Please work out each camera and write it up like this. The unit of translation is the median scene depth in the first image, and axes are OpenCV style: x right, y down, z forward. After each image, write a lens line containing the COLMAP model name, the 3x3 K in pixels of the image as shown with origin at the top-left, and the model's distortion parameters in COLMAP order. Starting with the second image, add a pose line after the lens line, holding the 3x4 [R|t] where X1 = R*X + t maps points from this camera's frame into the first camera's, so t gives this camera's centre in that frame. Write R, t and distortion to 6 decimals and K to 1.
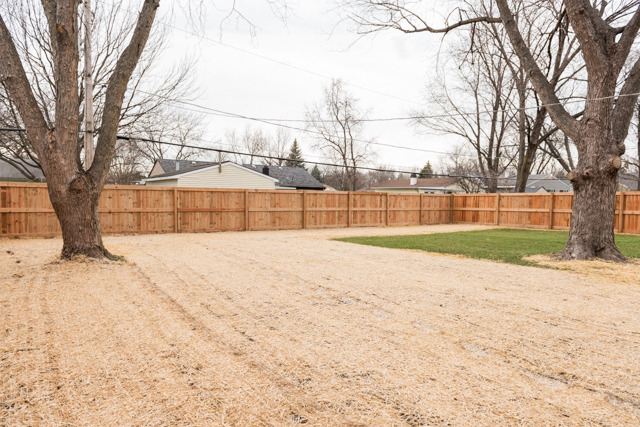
lens RADIAL K [[441.0, 0, 319.1], [0, 441.0, 212.1], [0, 0, 1]] dist [-0.002818, -0.000192]
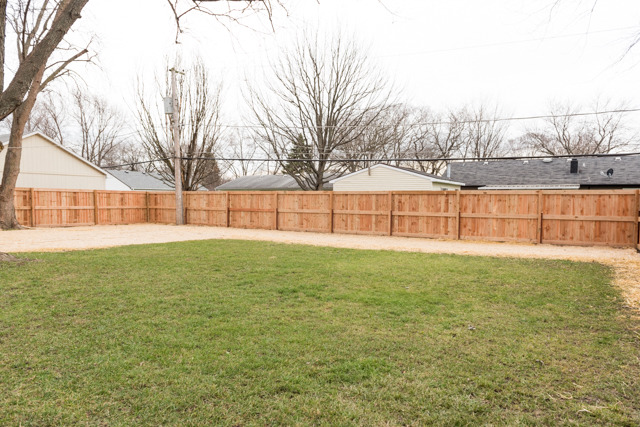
lens RADIAL K [[441.0, 0, 319.3], [0, 441.0, 213.2], [0, 0, 1]] dist [-0.002818, -0.000192]
pose [[0.404405, 0.018323, -0.914396, 0.739192], [-0.031069, 0.999497, 0.006287, -0.007348], [0.914052, 0.025867, 0.404771, 0.561295]]
